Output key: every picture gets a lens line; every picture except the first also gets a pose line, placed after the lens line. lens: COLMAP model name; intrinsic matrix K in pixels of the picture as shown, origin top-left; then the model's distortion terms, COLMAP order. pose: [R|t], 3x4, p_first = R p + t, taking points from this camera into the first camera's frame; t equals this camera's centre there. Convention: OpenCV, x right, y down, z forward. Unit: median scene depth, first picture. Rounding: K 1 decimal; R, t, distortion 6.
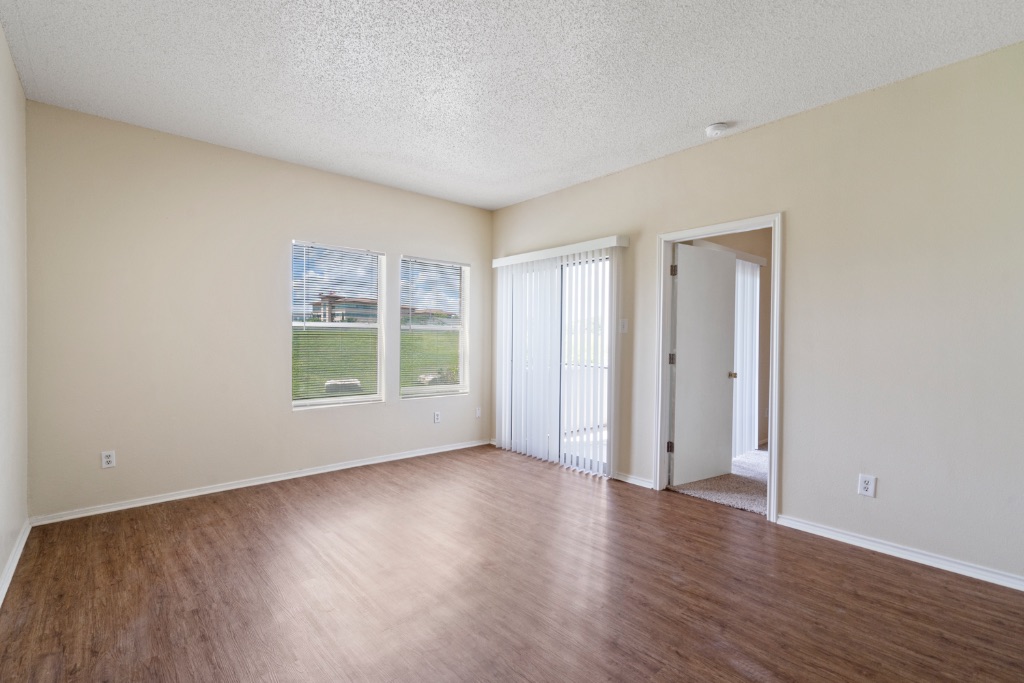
lens RADIAL K [[467.0, 0, 509.9], [0, 467.0, 344.6], [0, 0, 1]] dist [0.001281, 0.000781]
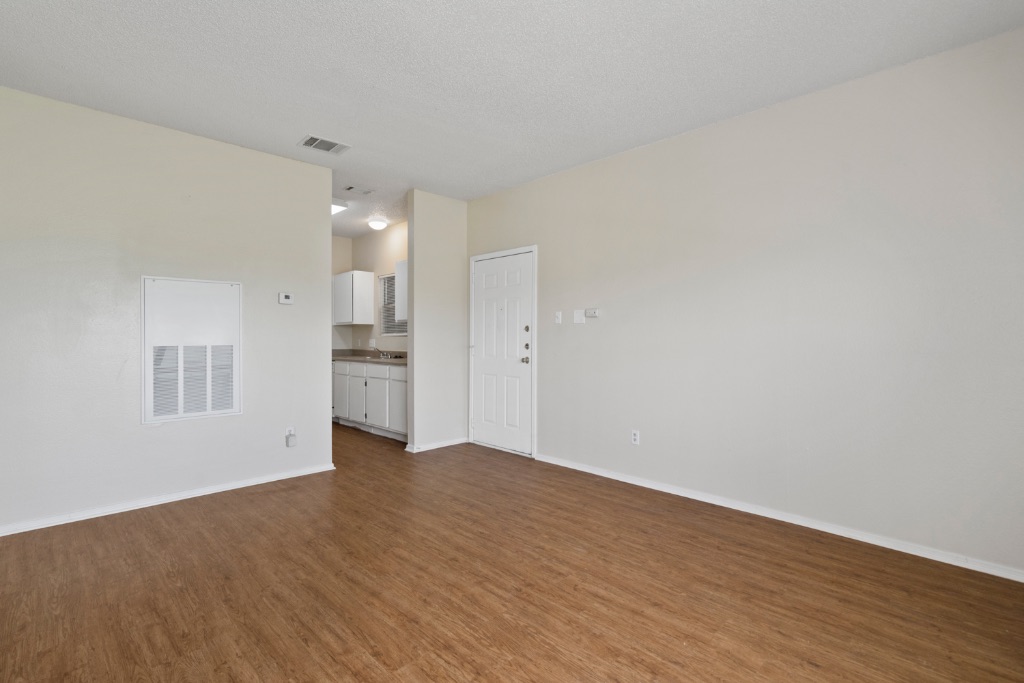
lens RADIAL K [[467.0, 0, 509.9], [0, 467.0, 344.6], [0, 0, 1]] dist [0.001281, 0.000781]
pose [[-0.998246, -0.005405, -0.058962, -0.043388], [-0.006927, 0.999648, 0.025626, -0.016983], [0.058803, 0.025990, -0.997931, 1.854508]]
